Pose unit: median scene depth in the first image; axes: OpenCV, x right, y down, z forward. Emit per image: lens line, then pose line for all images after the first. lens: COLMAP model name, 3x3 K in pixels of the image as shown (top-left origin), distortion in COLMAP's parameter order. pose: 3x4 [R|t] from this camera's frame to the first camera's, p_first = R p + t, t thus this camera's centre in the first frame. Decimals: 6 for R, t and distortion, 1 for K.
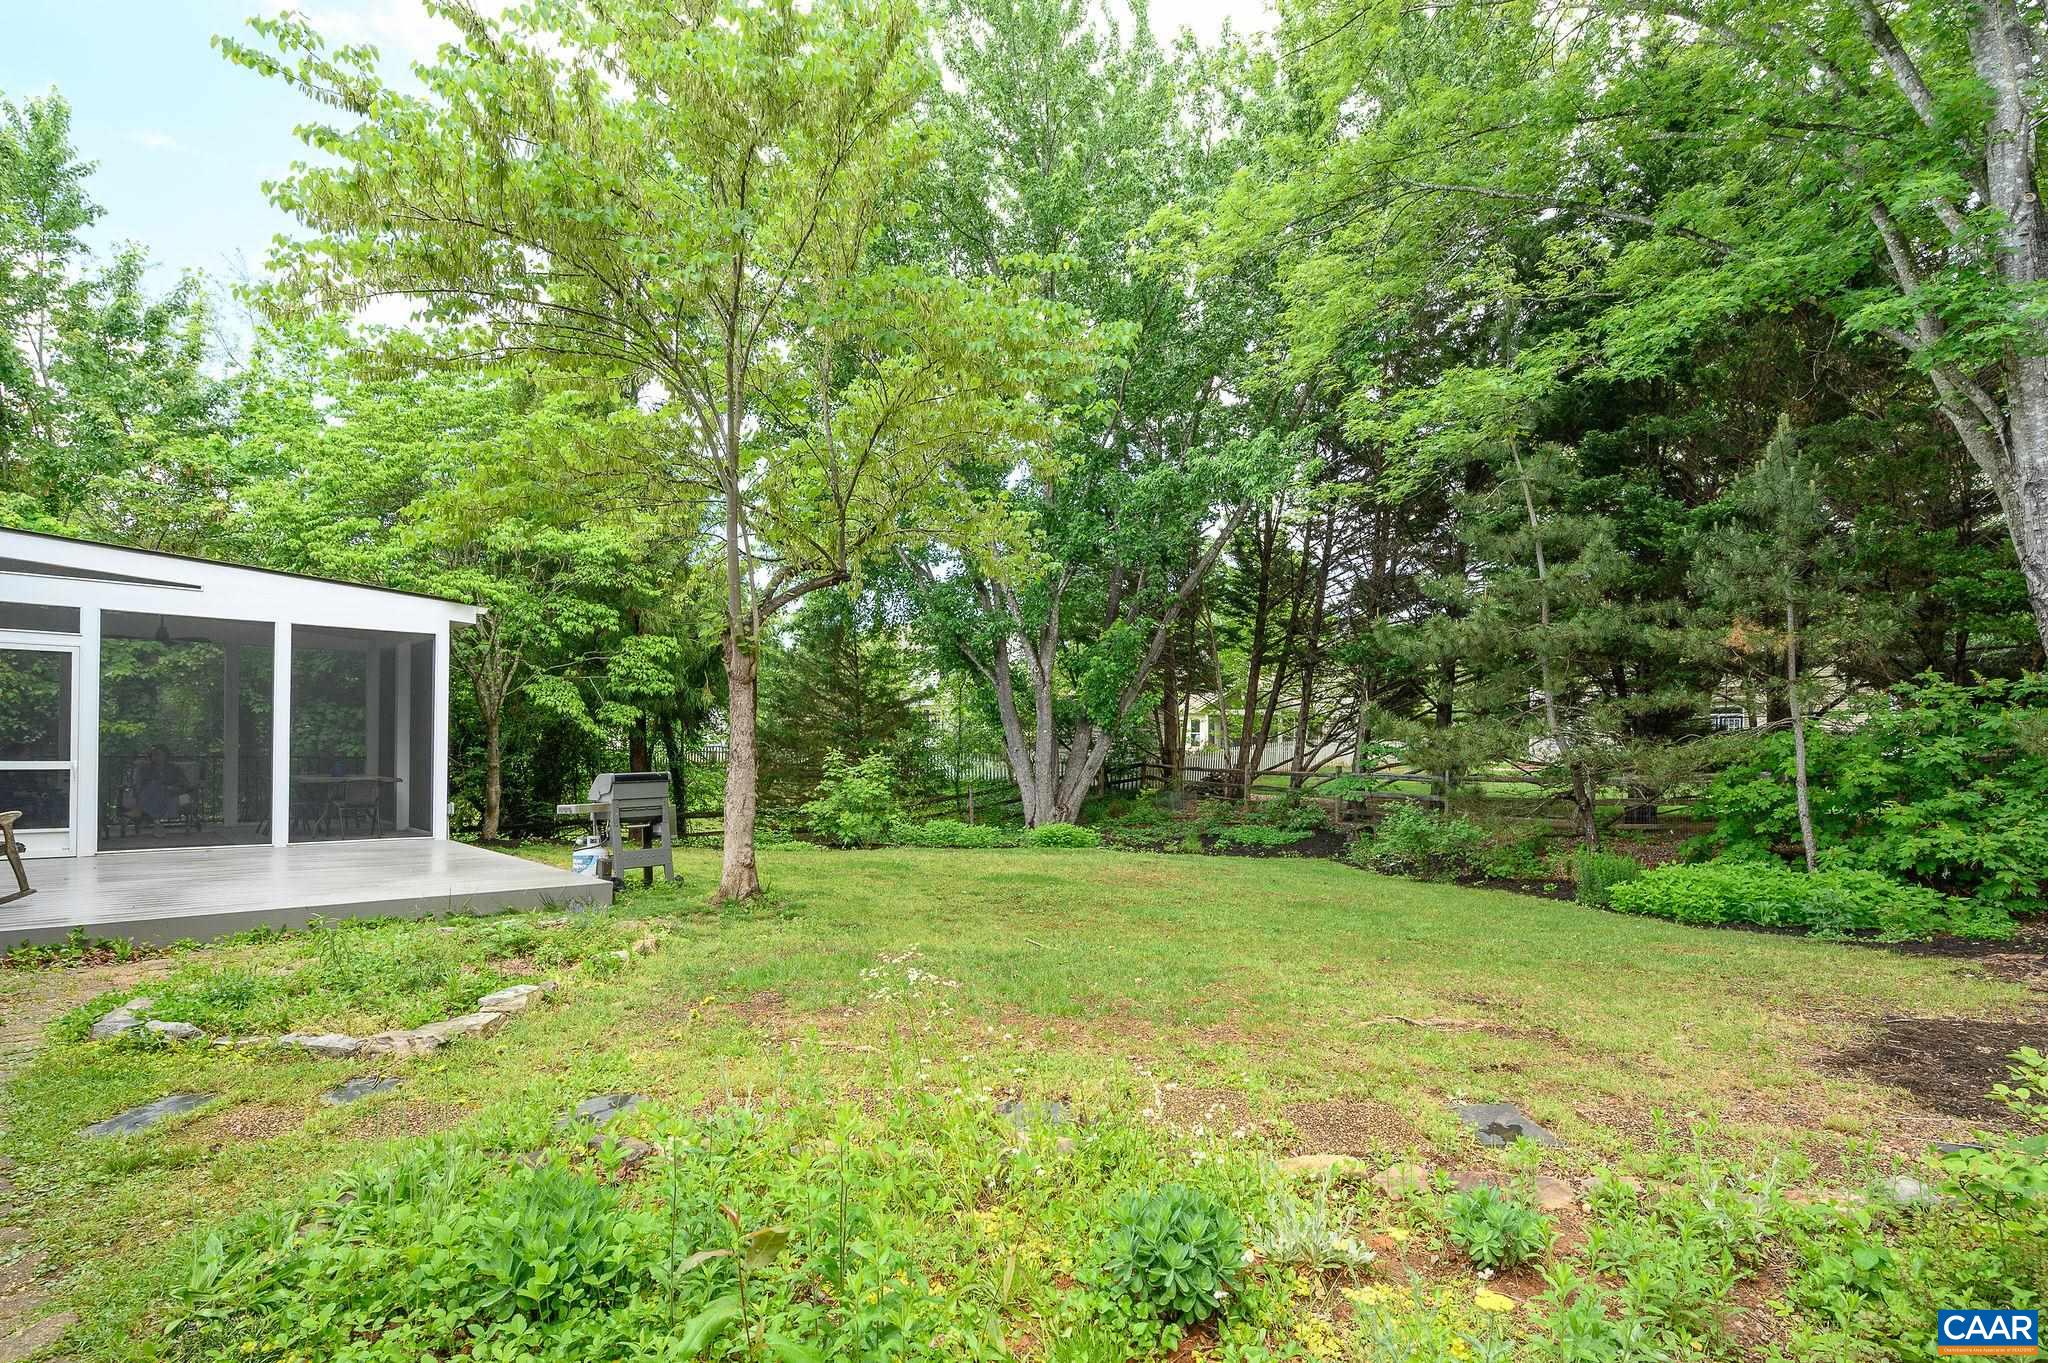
lens RADIAL K [[1051.2, 0, 1022.0], [0, 1051.2, 749.8], [0, 0, 1]] dist [-0.001081, -0.000728]
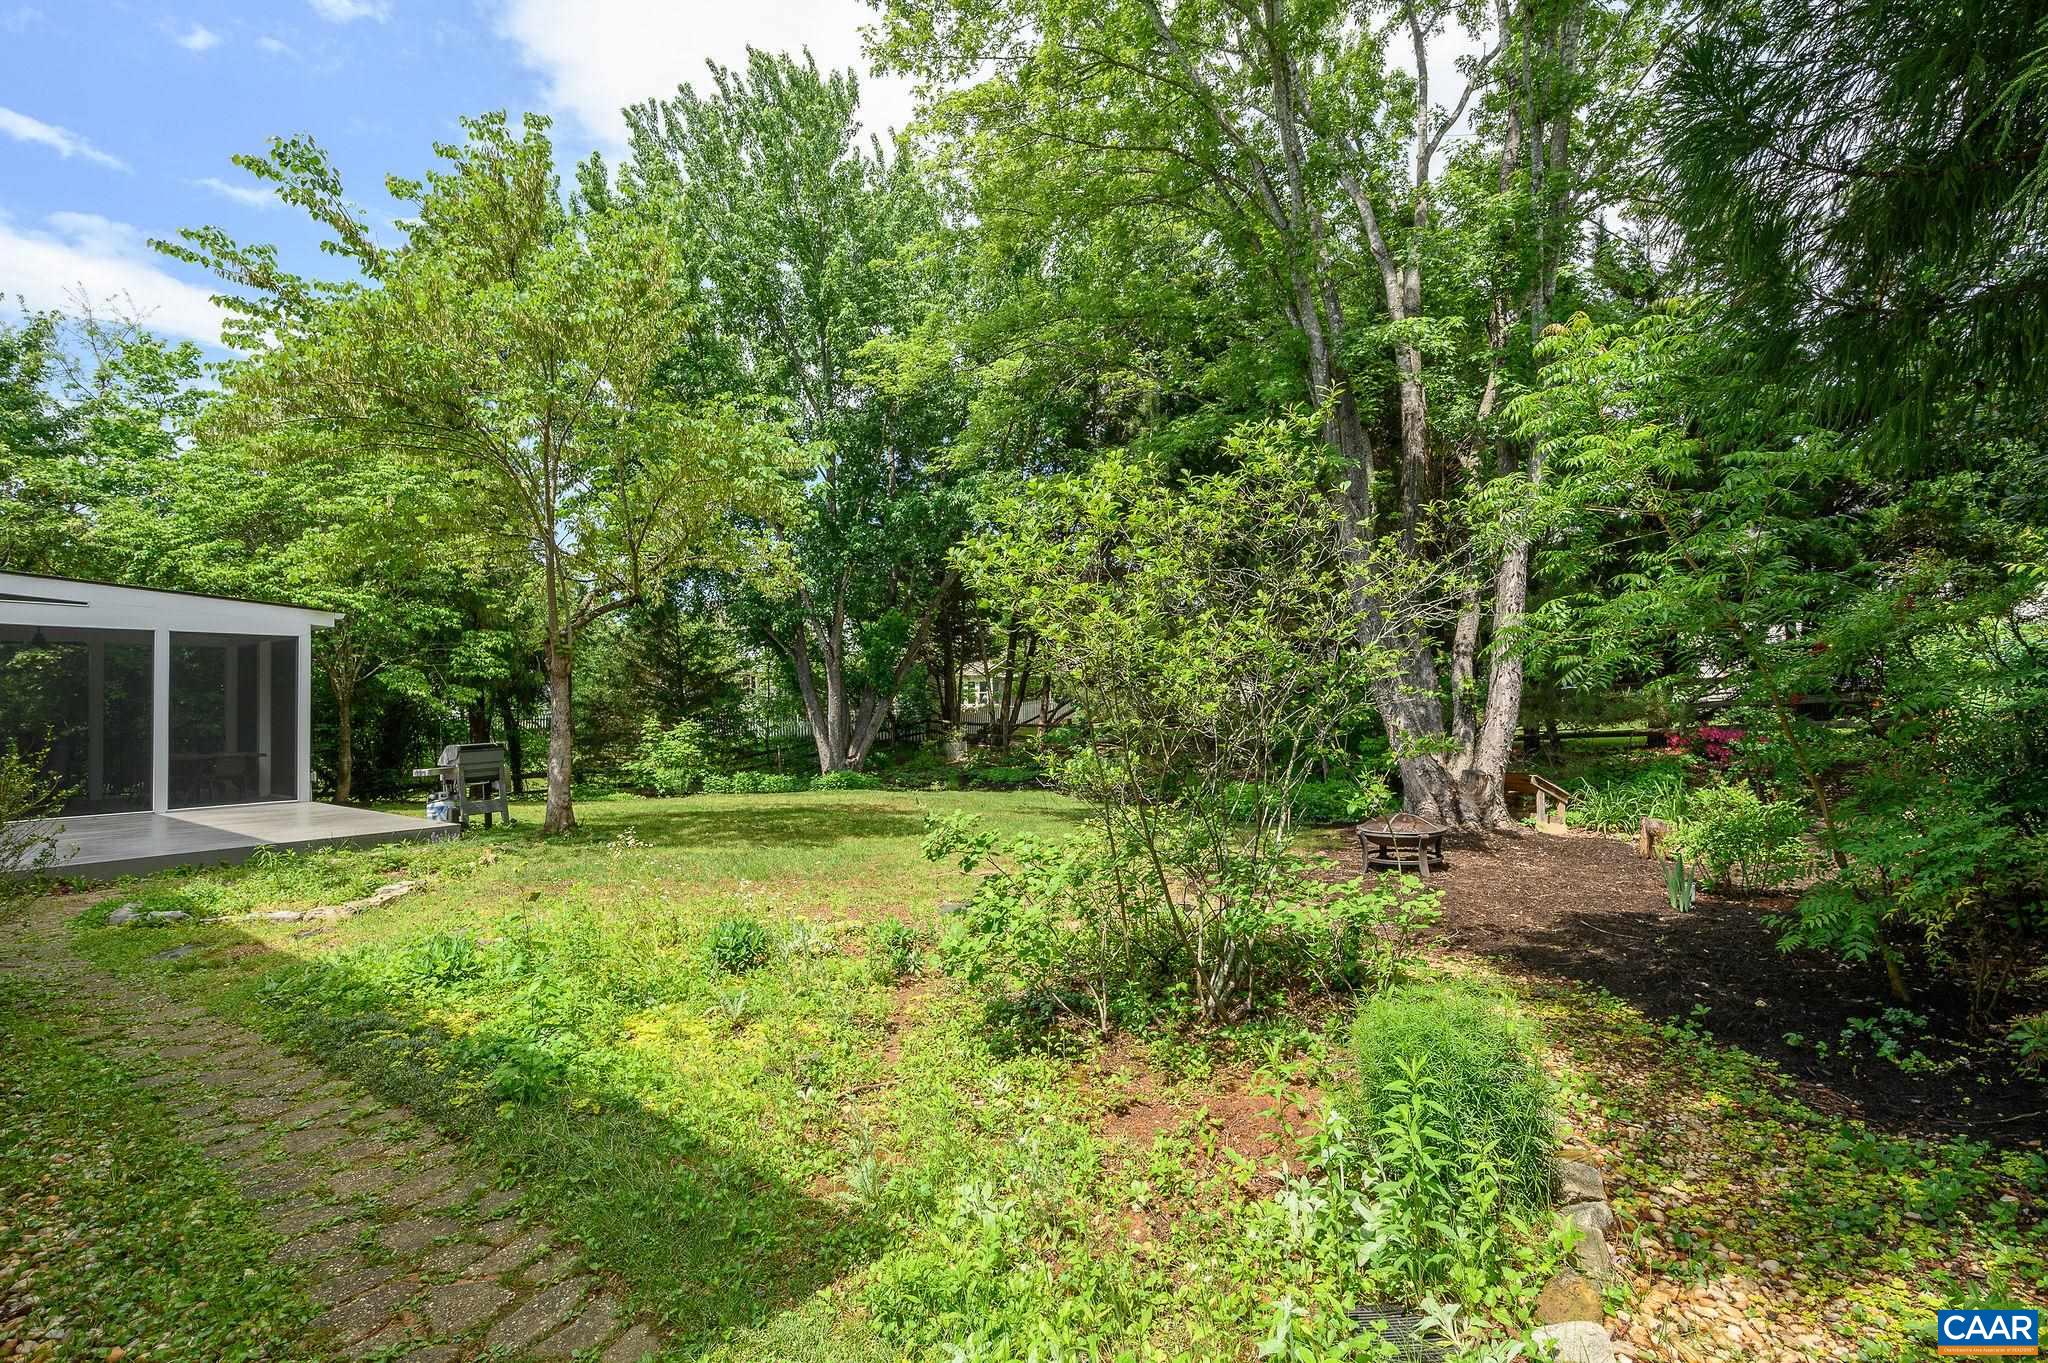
lens RADIAL K [[916.5, 0, 1024.0], [0, 916.5, 681.5], [0, 0, 1]] dist [0.001808, 0.000659]
pose [[0.981964, -0.018873, 0.188124, 0.035993], [0.023894, 0.999415, -0.024459, -0.004428], [-0.187552, 0.028513, 0.981841, -0.102831]]
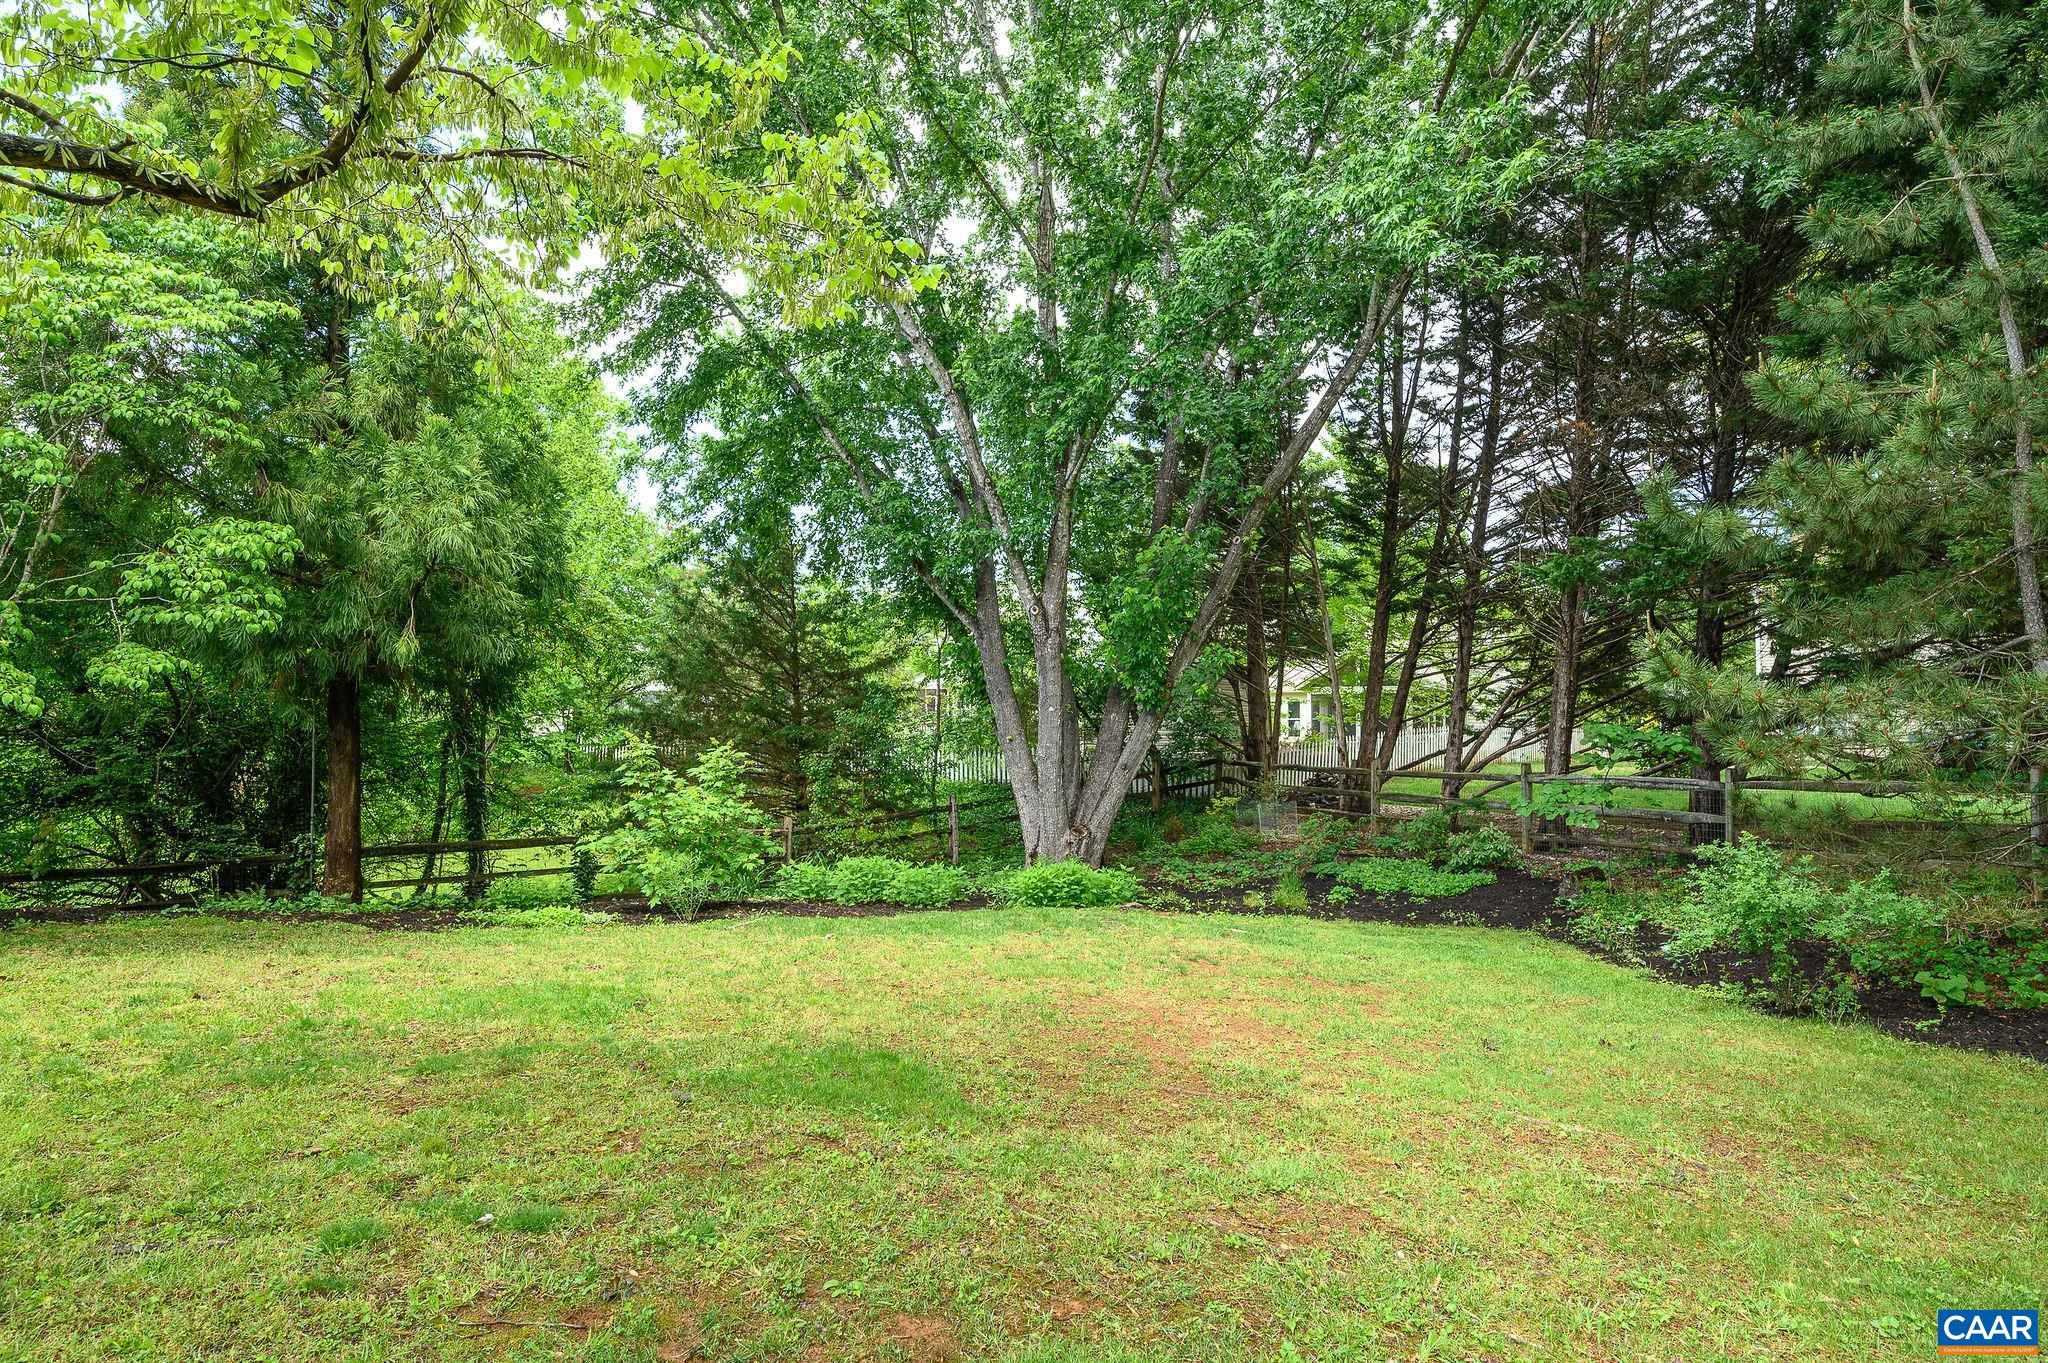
lens RADIAL K [[1175.5, 0, 1024.0], [0, 1175.5, 681.5], [0, 0, 1]] dist [-0.001421, -0.000112]
pose [[0.998035, -0.006245, -0.062345, 0.050670], [0.002945, 0.998597, -0.052871, 0.003006], [0.062588, 0.052584, 0.996653, 0.303573]]
